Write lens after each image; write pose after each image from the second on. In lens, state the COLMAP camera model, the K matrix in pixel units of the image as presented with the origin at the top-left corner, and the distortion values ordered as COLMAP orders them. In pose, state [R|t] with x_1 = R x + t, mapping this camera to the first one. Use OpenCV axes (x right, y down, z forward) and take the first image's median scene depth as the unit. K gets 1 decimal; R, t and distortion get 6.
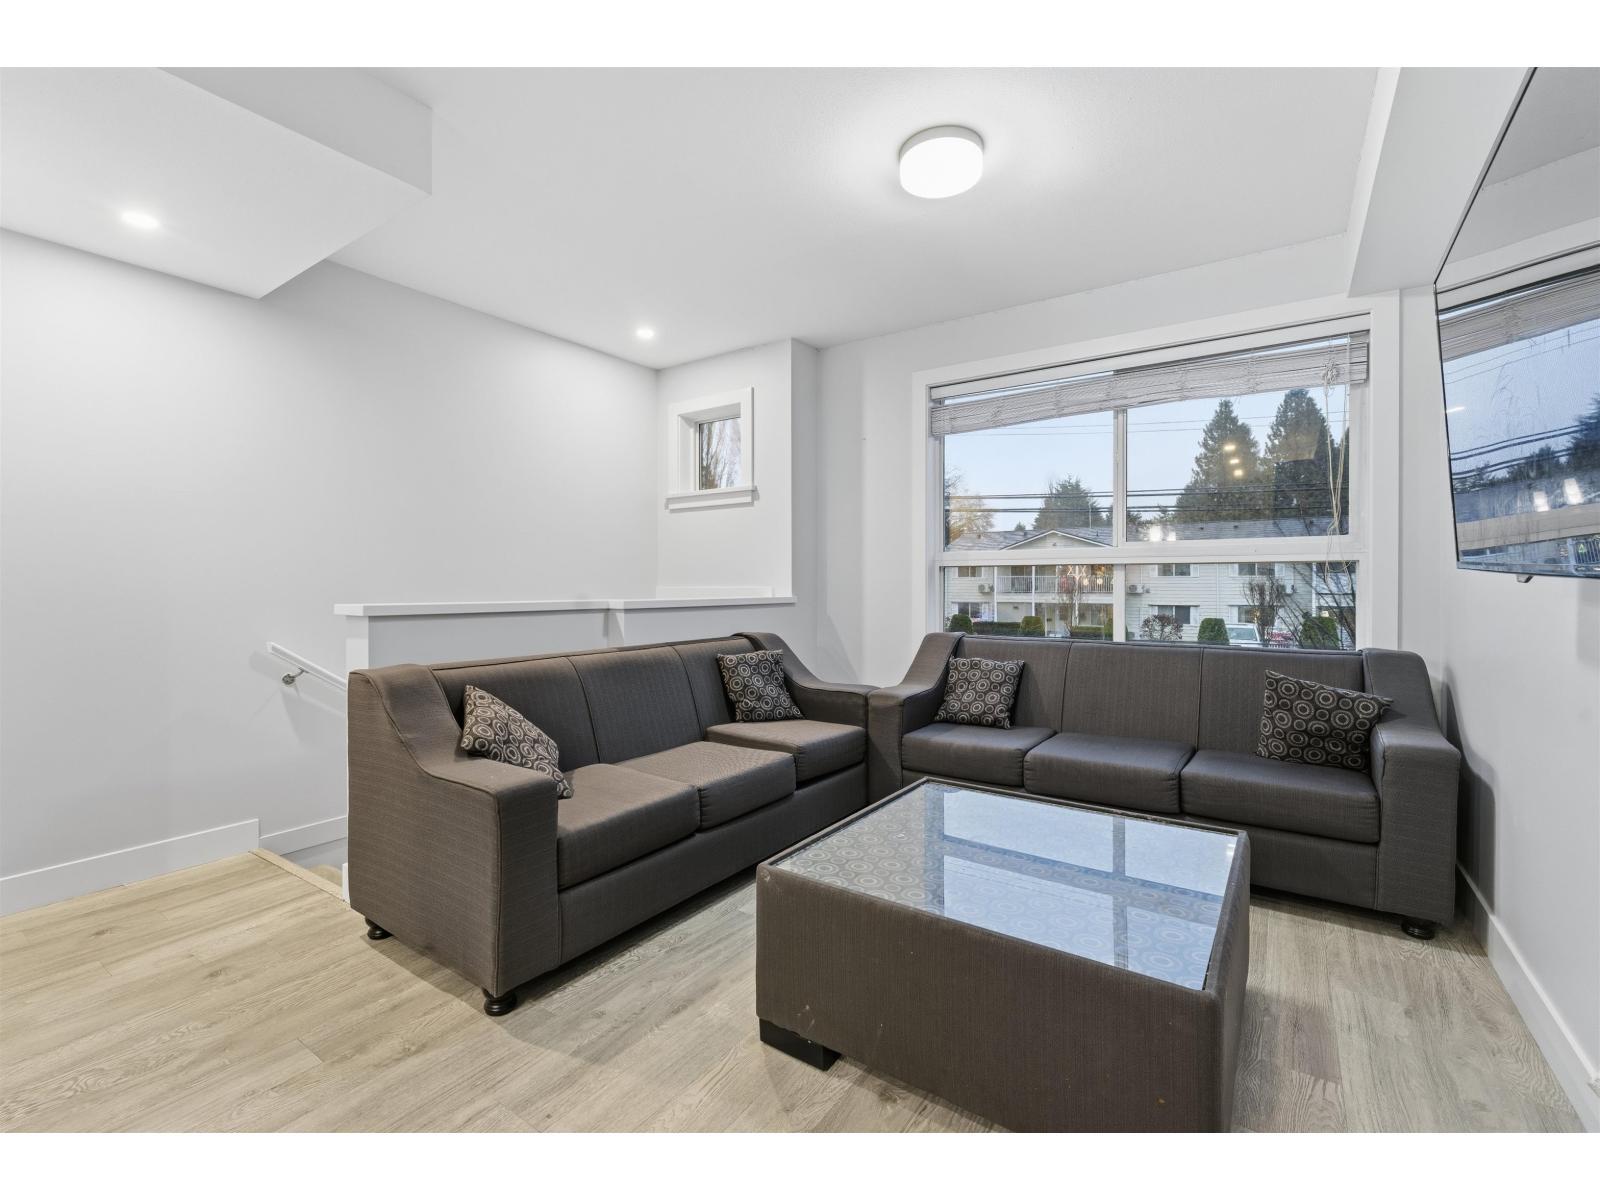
lens RADIAL K [[699.2, 0, 603.5], [0, 699.2, 576.0], [0, 0, 1]] dist [0.001368, 0.000358]
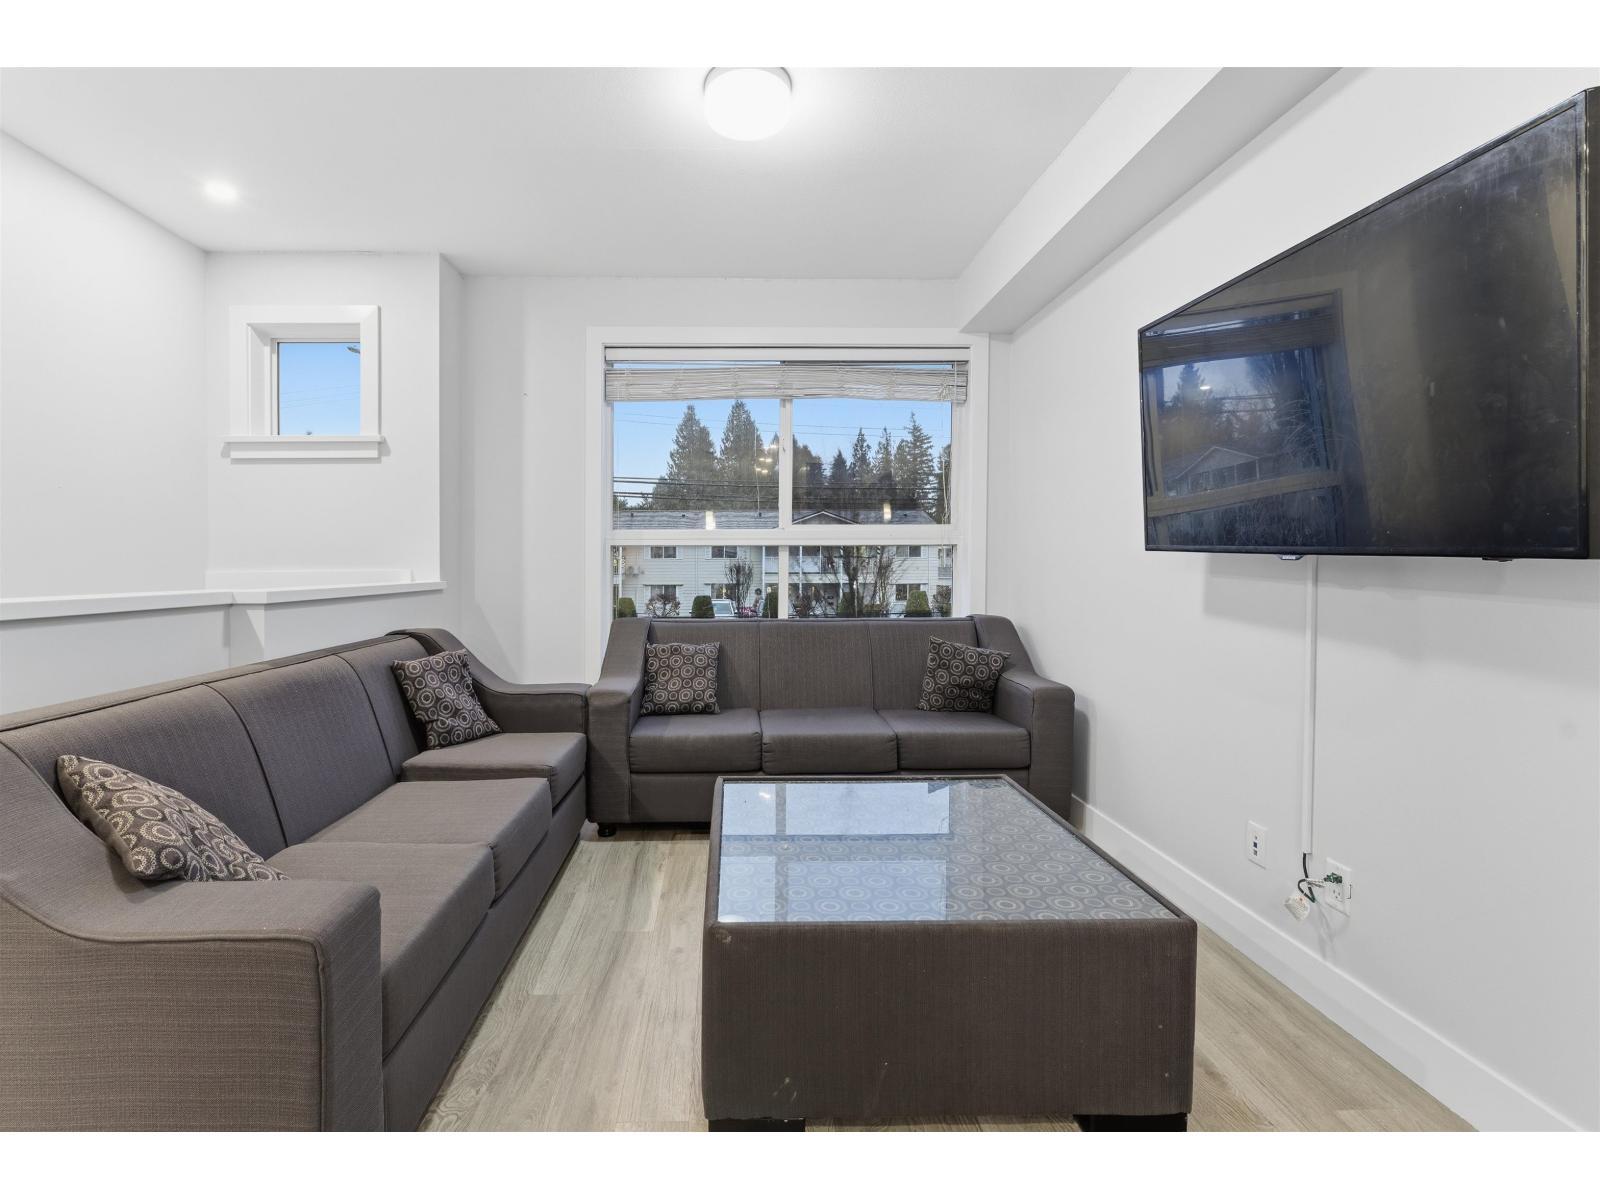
lens RADIAL K [[817.7, 0, 701.6], [0, 817.7, 577.7], [0, 0, 1]] dist [-0.001181, 0.000412]
pose [[0.748348, -0.012303, 0.663192, -0.175483], [-0.004343, 0.999716, 0.023446, 0.003018], [-0.663292, -0.020426, 0.748082, 0.155761]]
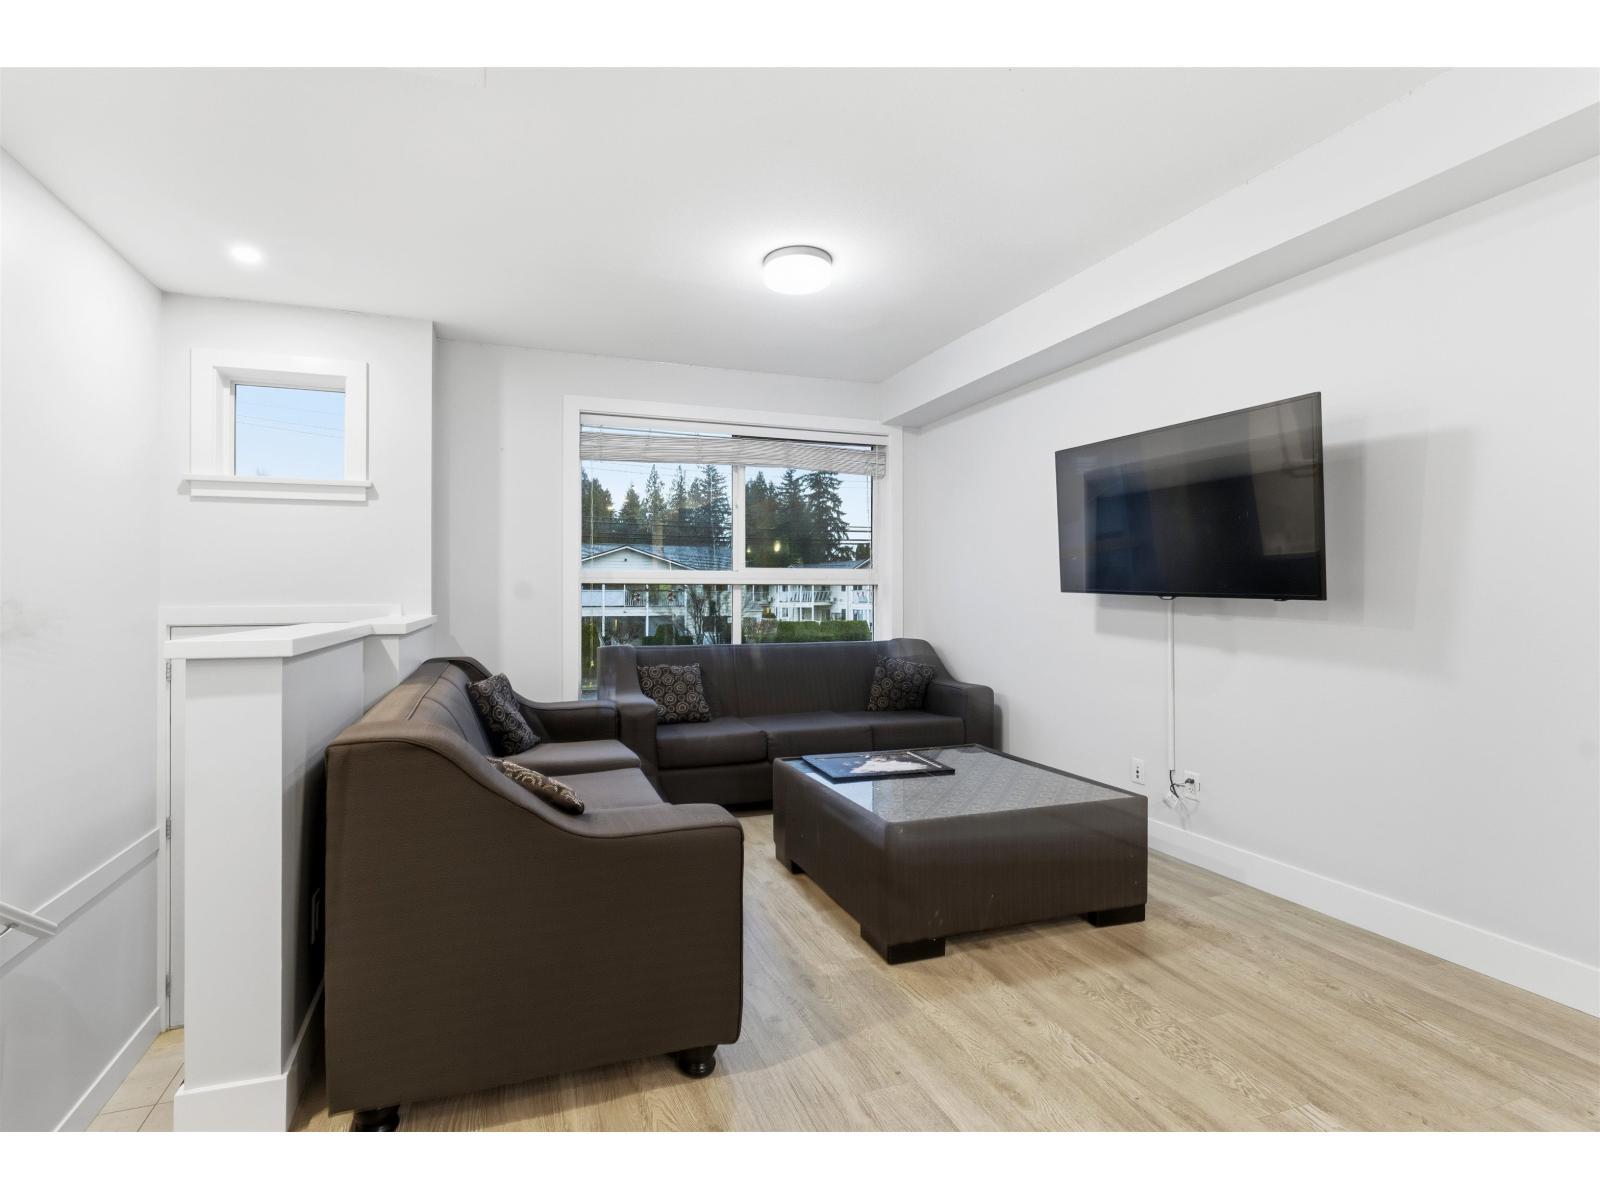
lens RADIAL K [[817.7, 0, 701.6], [0, 817.7, 577.7], [0, 0, 1]] dist [-0.001181, 0.000412]
pose [[0.556303, 0.018474, 0.830774, -0.555163], [-0.005810, 0.999815, -0.018342, -0.001248], [-0.830959, 0.005377, 0.556307, 0.212472]]
